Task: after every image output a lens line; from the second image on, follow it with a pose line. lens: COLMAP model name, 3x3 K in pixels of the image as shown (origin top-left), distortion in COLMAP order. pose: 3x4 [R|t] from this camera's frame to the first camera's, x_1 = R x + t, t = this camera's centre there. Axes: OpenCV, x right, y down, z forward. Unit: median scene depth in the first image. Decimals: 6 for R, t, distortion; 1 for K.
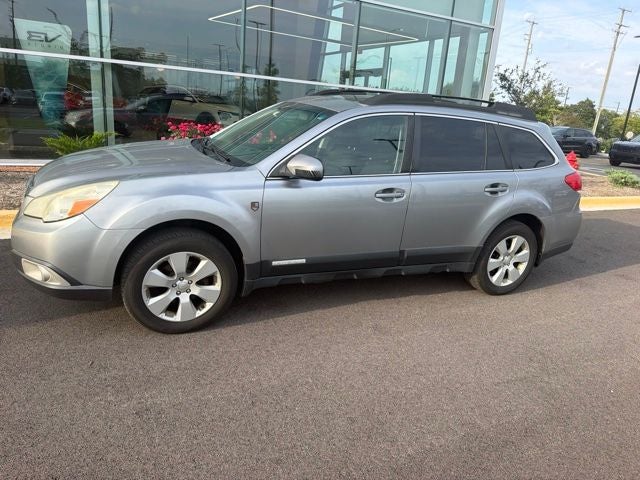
lens RADIAL K [[464.2, 0, 320.0], [0, 464.2, 240.0], [0, 0, 1]] dist [0.006459, -0.003361]
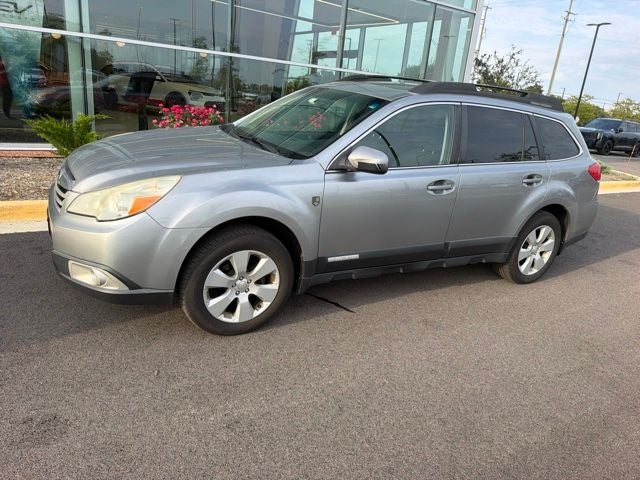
lens RADIAL K [[464.2, 0, 320.0], [0, 464.2, 240.0], [0, 0, 1]] dist [0.006459, -0.003361]
pose [[0.995163, -0.012355, 0.097460, -0.194446], [0.008466, 0.999155, 0.040216, -0.026434], [-0.097874, -0.039197, 0.994427, 0.041190]]
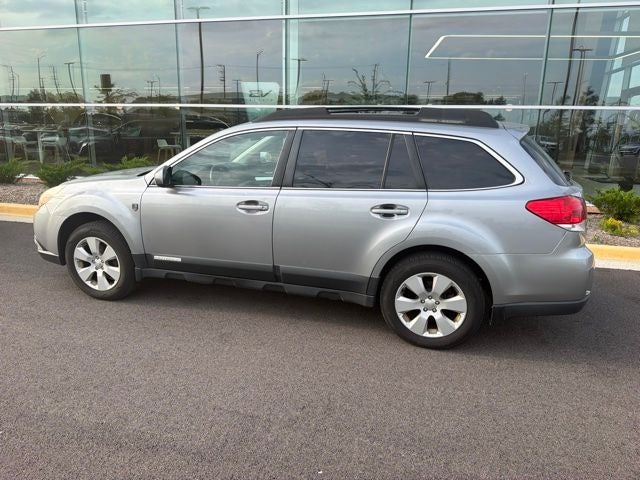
lens RADIAL K [[463.9, 0, 322.2], [0, 463.9, 238.7], [0, 0, 1]] dist [0.006507, -0.001428]
pose [[0.761494, 0.087717, -0.642209, 0.899381], [-0.142104, 0.989289, -0.033375, -0.016502], [0.632403, 0.116676, 0.765802, 0.315968]]
